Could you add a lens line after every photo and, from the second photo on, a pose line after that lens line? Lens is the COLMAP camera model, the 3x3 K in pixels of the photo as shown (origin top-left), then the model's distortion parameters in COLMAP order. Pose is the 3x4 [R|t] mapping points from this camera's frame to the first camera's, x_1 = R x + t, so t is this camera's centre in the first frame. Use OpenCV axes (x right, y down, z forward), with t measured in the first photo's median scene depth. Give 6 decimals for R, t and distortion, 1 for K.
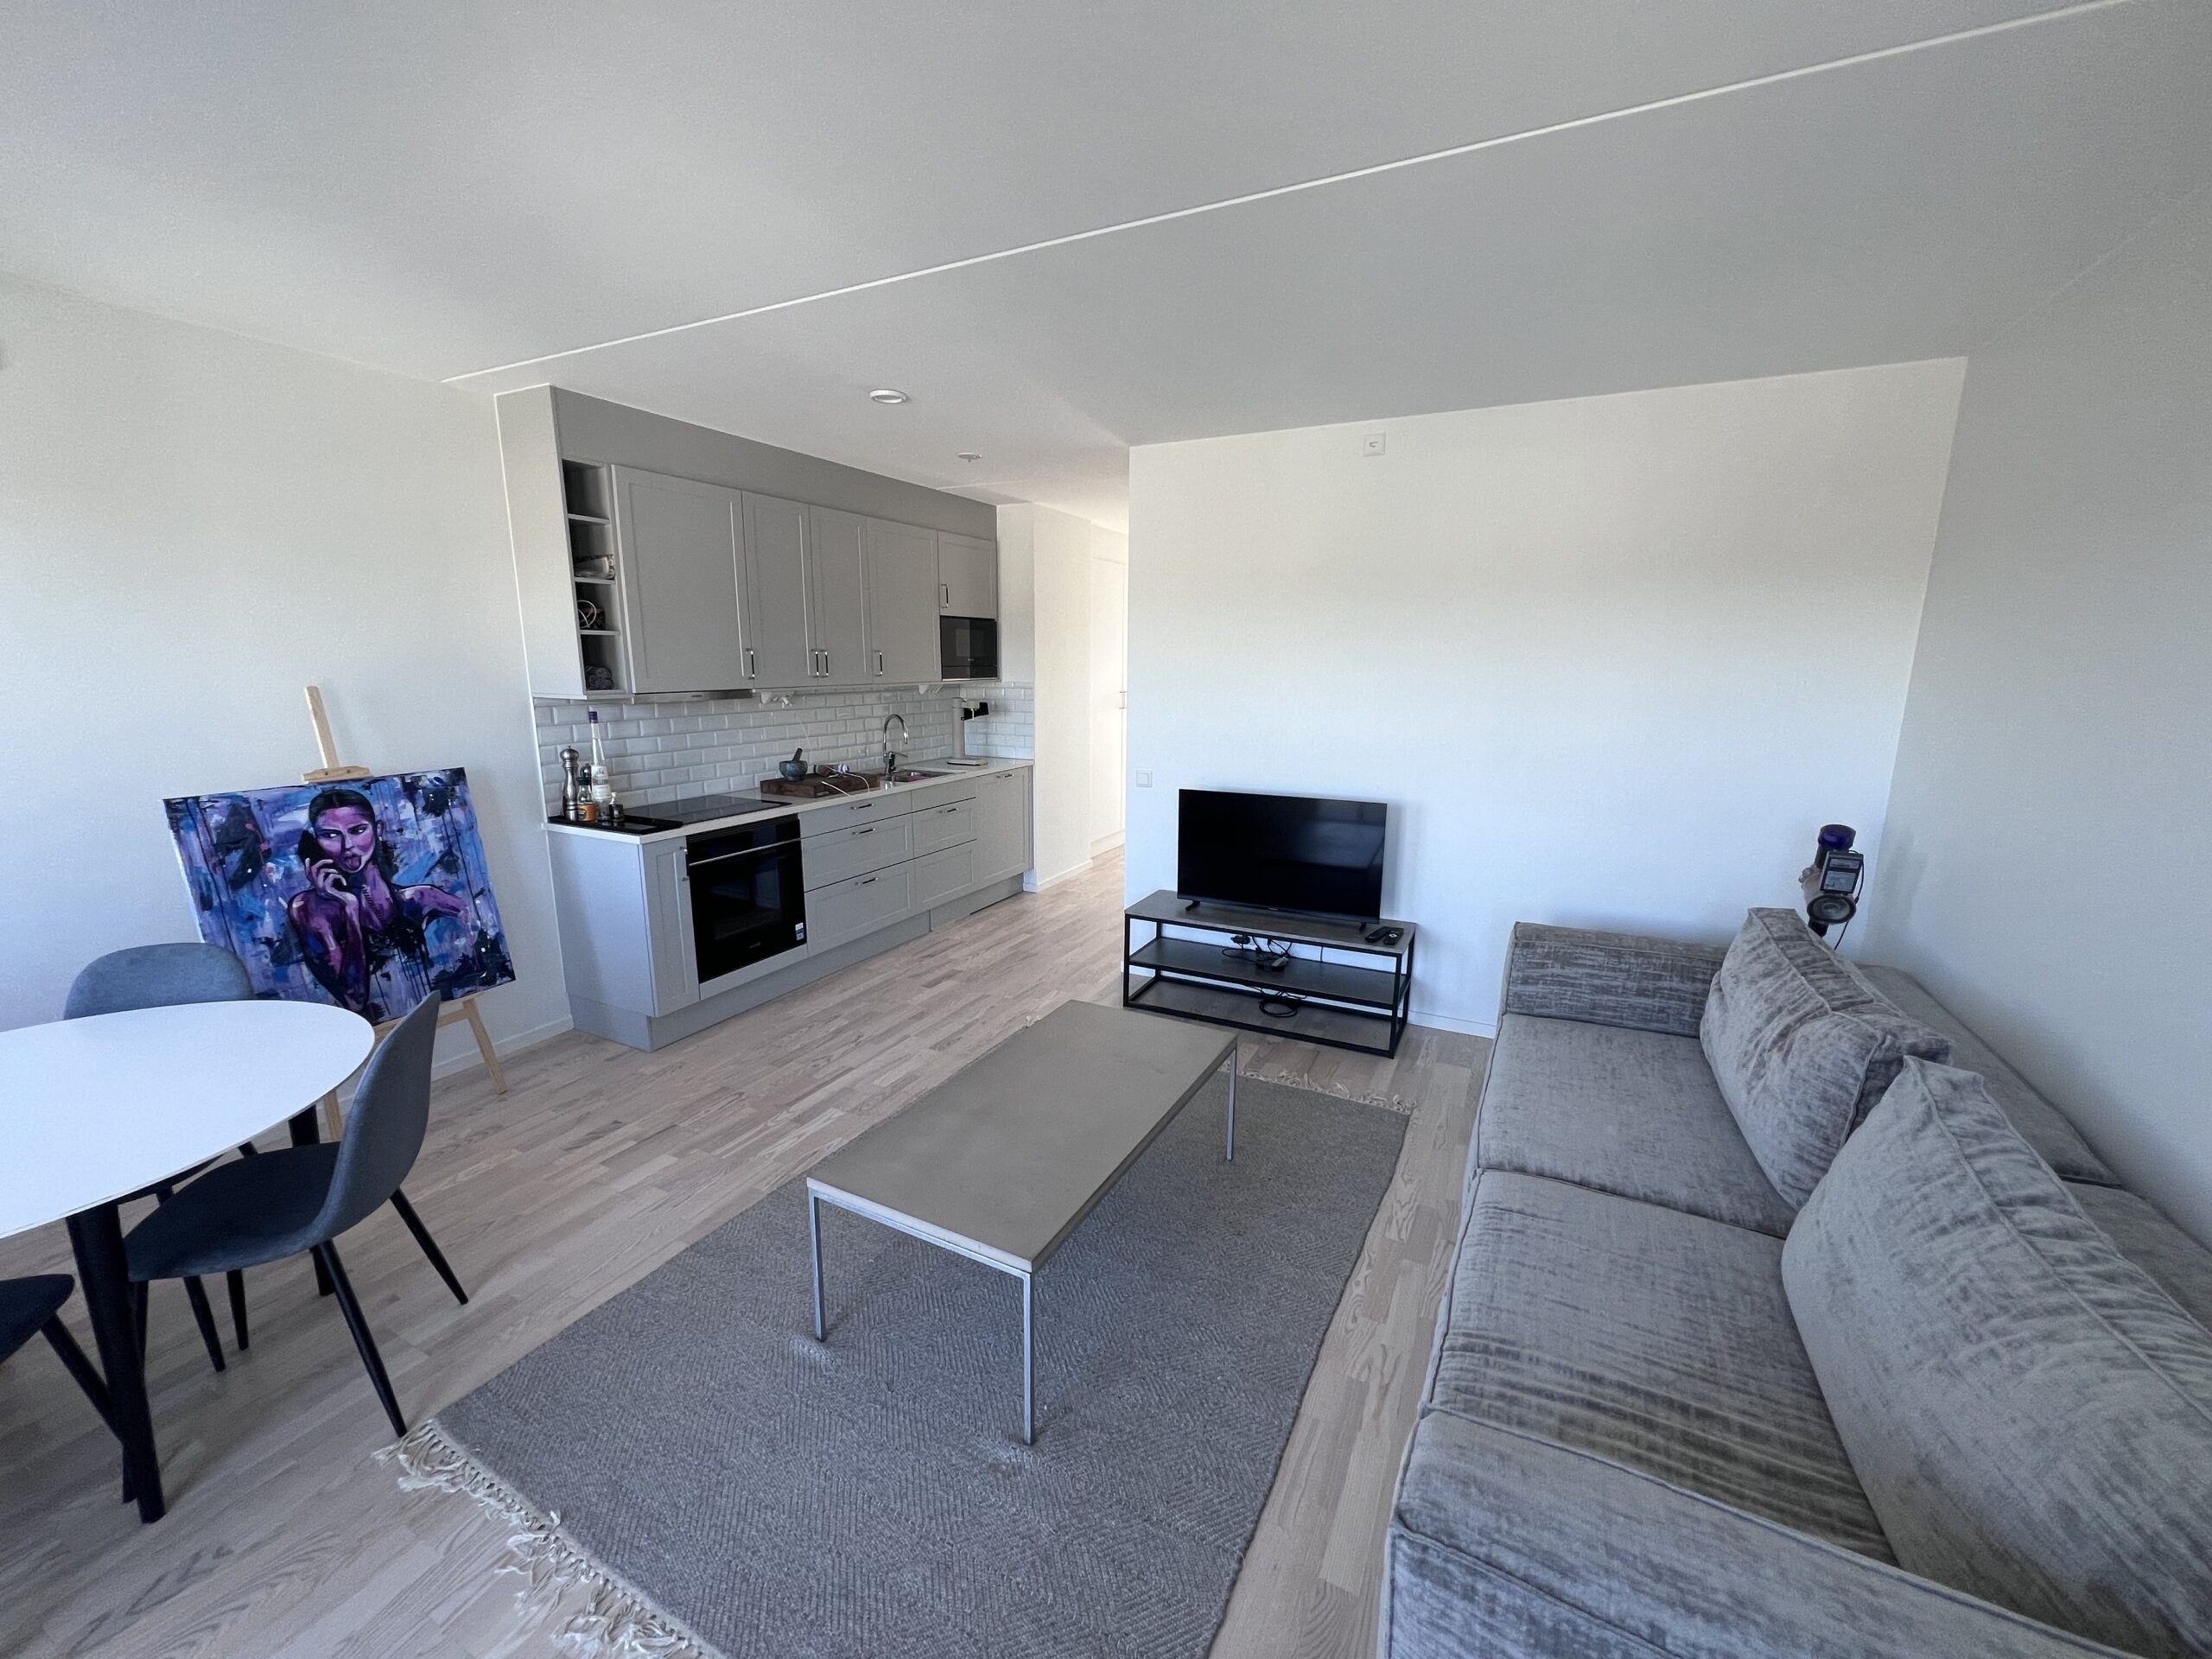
lens RADIAL K [[884.8, 0, 1105.8], [0, 884.8, 831.3], [0, 0, 1]] dist [0.000488, -0.000087]
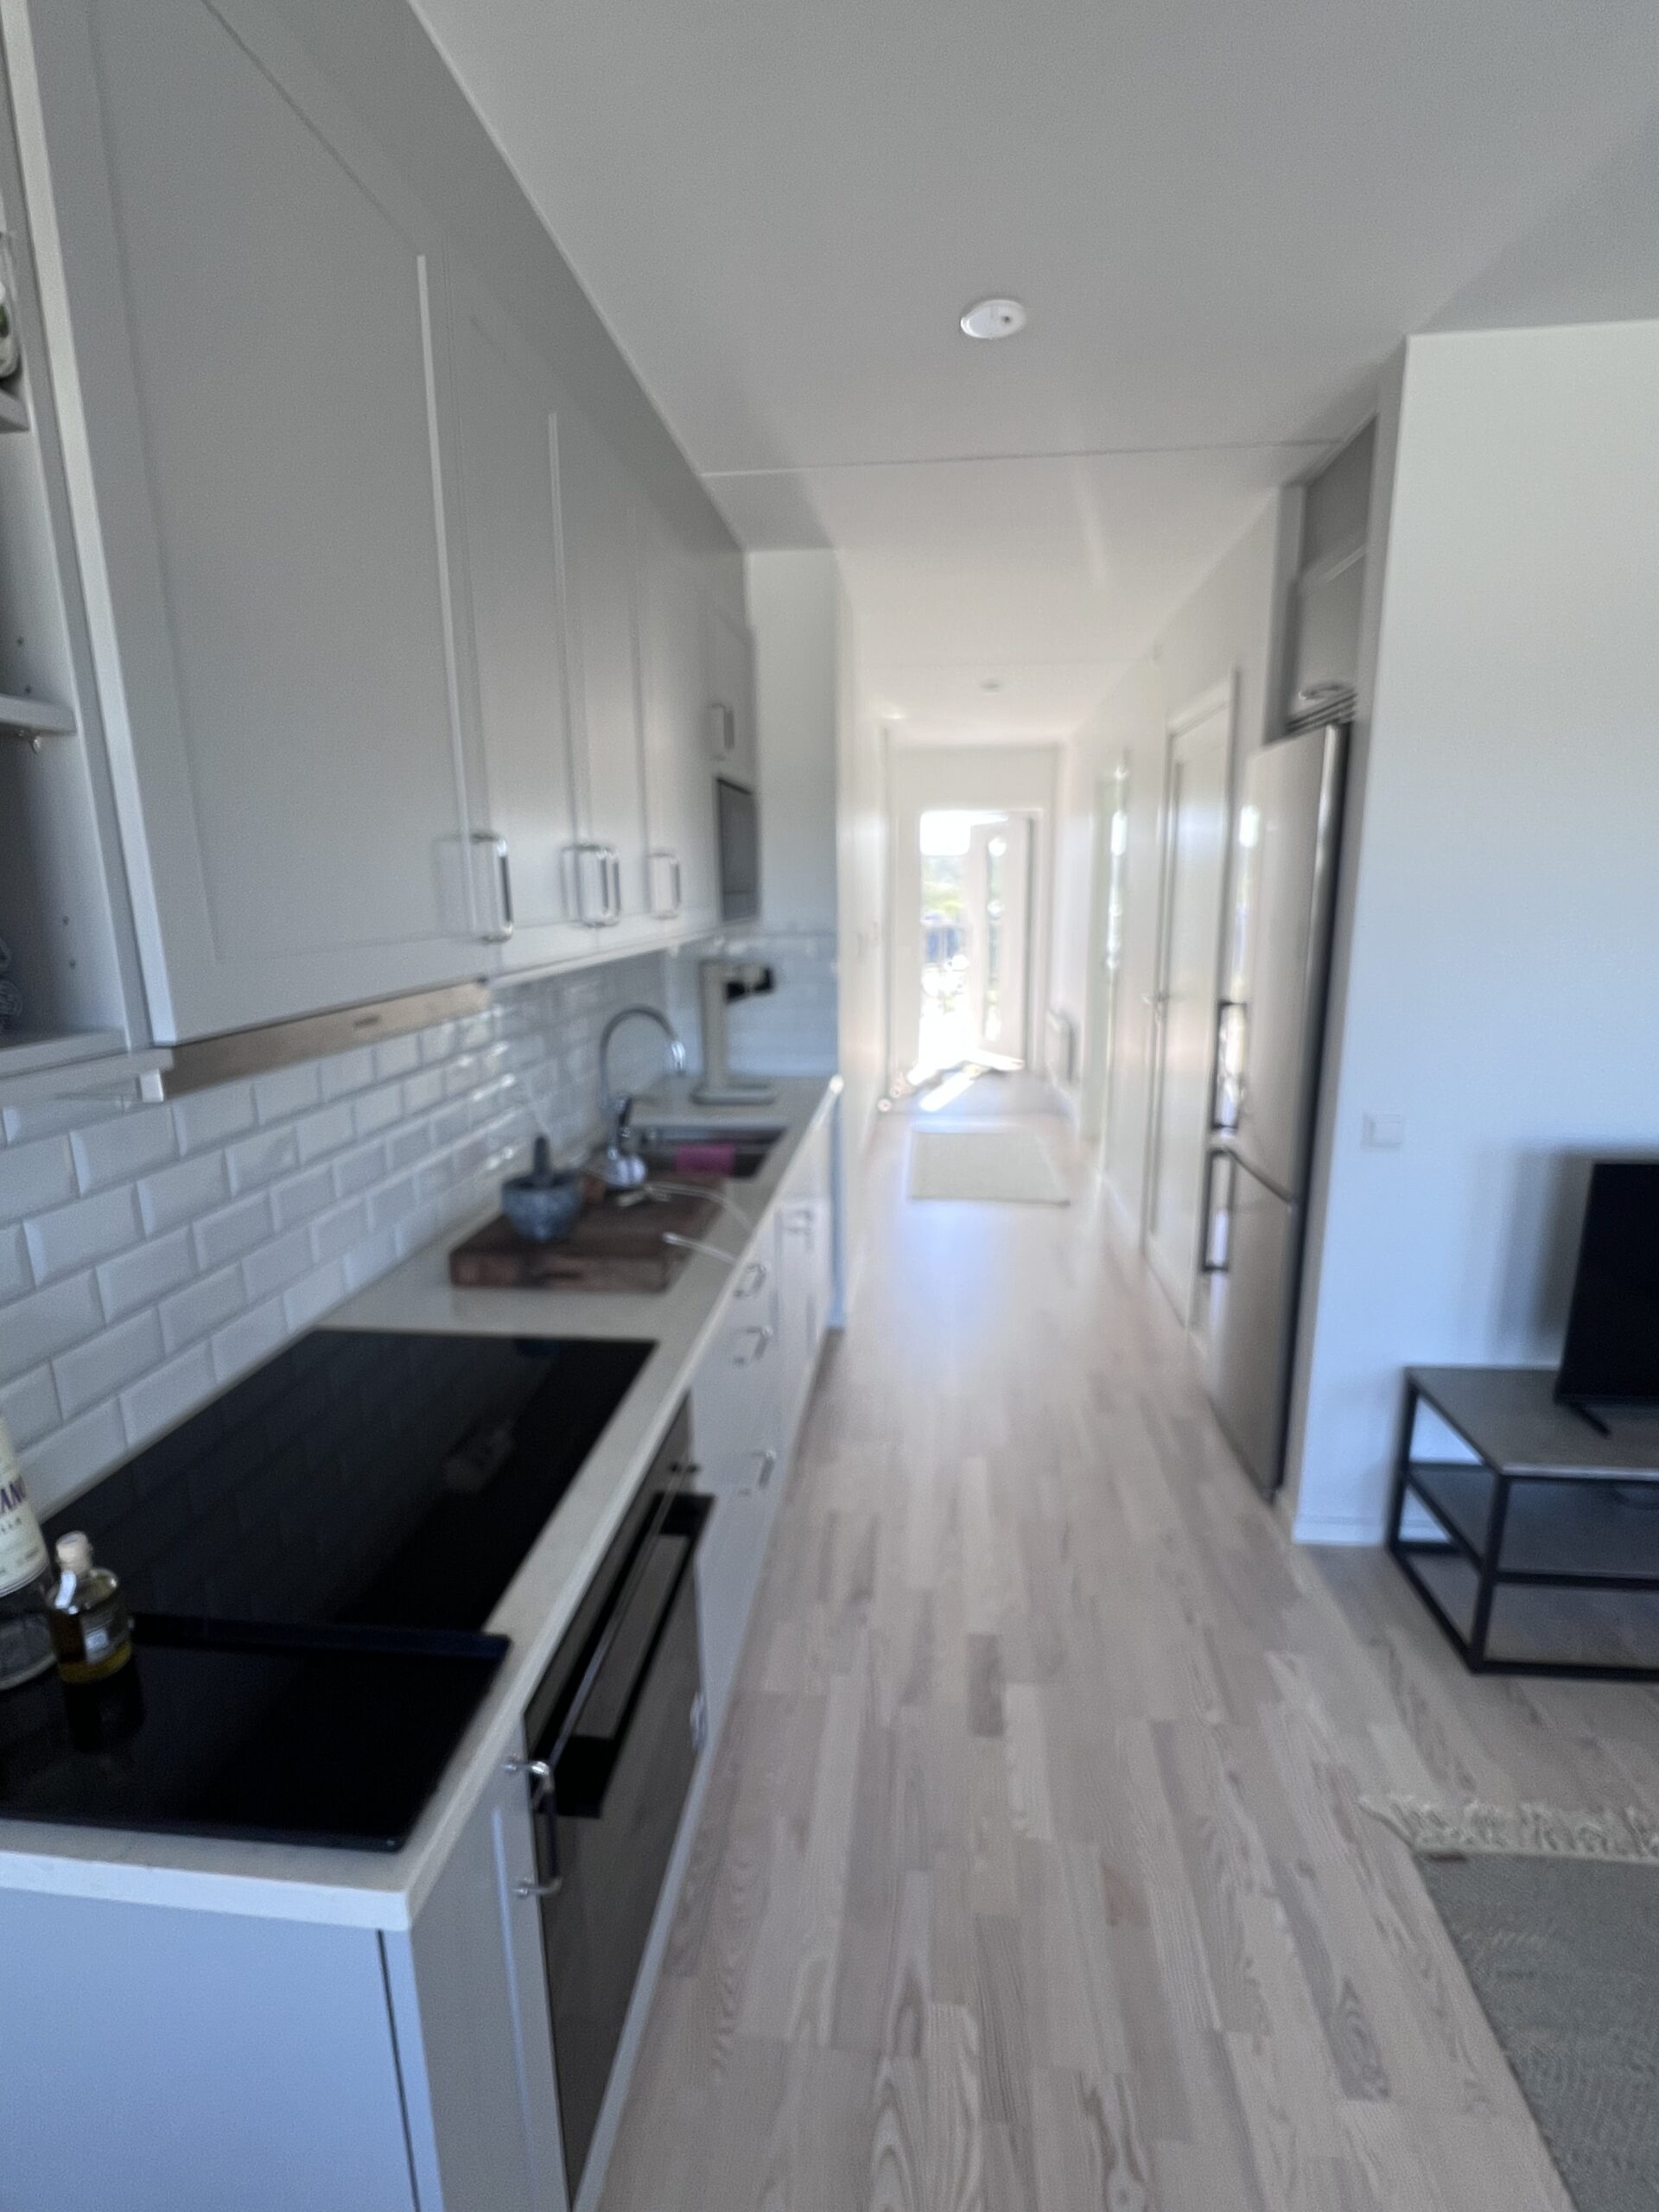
lens RADIAL K [[1029.3, 0, 829.7], [0, 1029.3, 1104.1], [0, 0, 1]] dist [-0.001878, 0.000253]
pose [[0.933452, -0.093927, 0.346186, -0.519704], [0.087127, 0.995575, 0.035191, -0.151789], [-0.347959, -0.002686, 0.937506, 0.804568]]
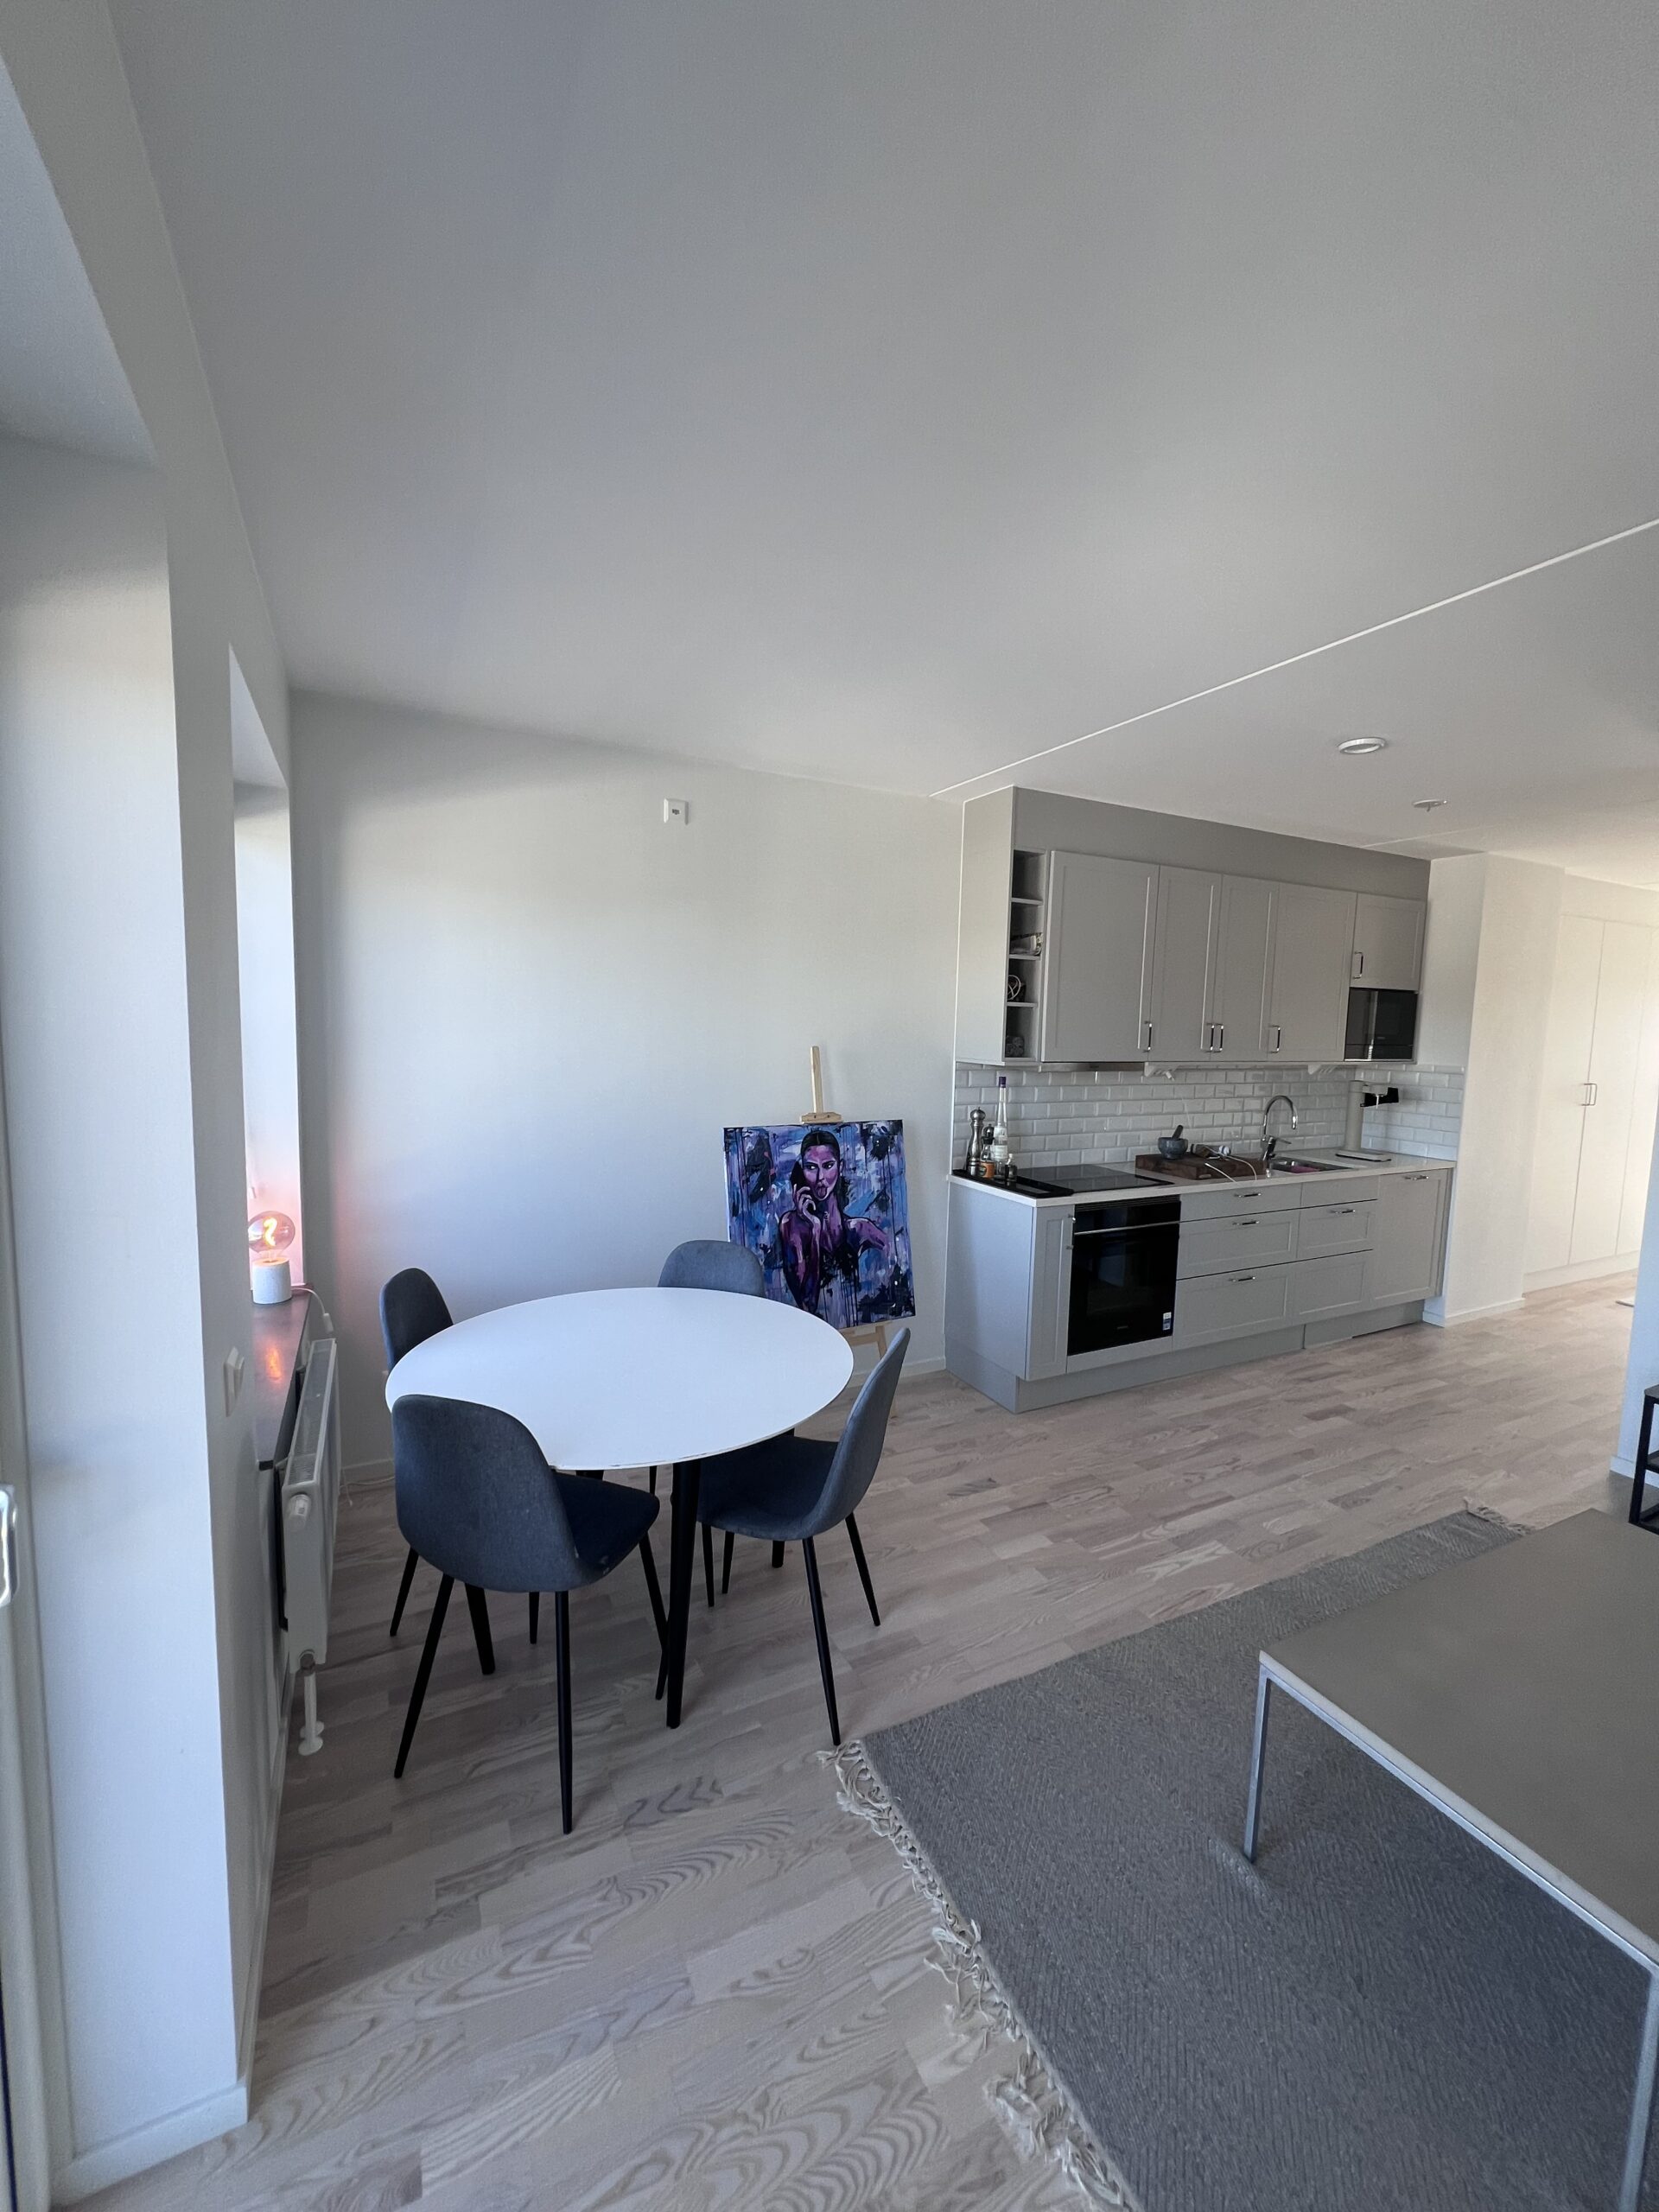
lens RADIAL K [[884.8, 0, 828.7], [0, 884.8, 1105.6], [0, 0, 1]] dist [0.000488, -0.000087]
pose [[0.807849, 0.070542, -0.585153, -0.133160], [-0.133986, 0.988798, -0.065776, -0.002431], [0.573958, 0.131539, 0.808251, 0.019934]]
